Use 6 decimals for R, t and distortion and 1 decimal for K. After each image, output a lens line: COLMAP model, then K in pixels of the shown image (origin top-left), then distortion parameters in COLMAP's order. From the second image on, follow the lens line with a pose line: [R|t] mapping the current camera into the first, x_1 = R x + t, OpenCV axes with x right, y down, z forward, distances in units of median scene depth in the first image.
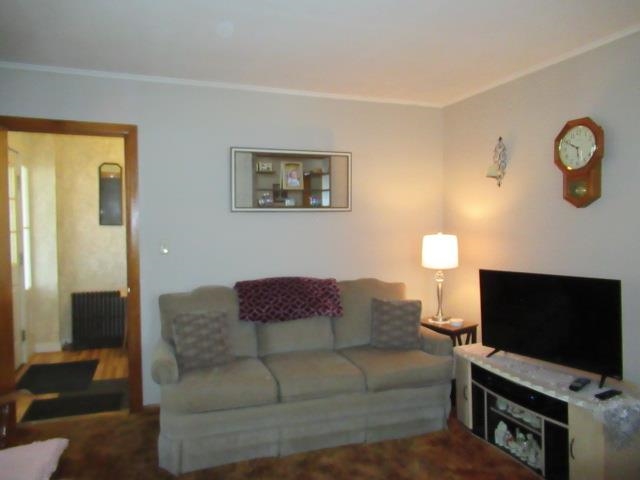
lens RADIAL K [[482.9, 0, 320.0], [0, 482.9, 240.0], [0, 0, 1]] dist [-0.003960, -0.001433]
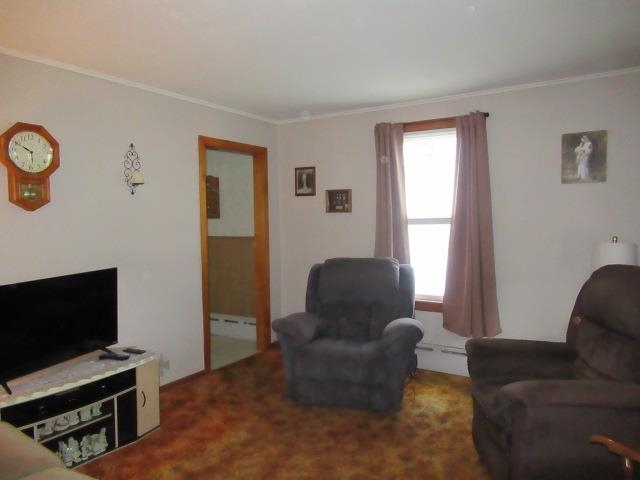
lens RADIAL K [[482.9, 0, 320.0], [0, 482.9, 240.0], [0, 0, 1]] dist [-0.003960, -0.001433]
pose [[-0.601749, -0.015463, 0.798535, -0.679214], [0.052109, 0.996922, 0.058572, -0.035082], [-0.796983, 0.076856, -0.599091, 1.189269]]
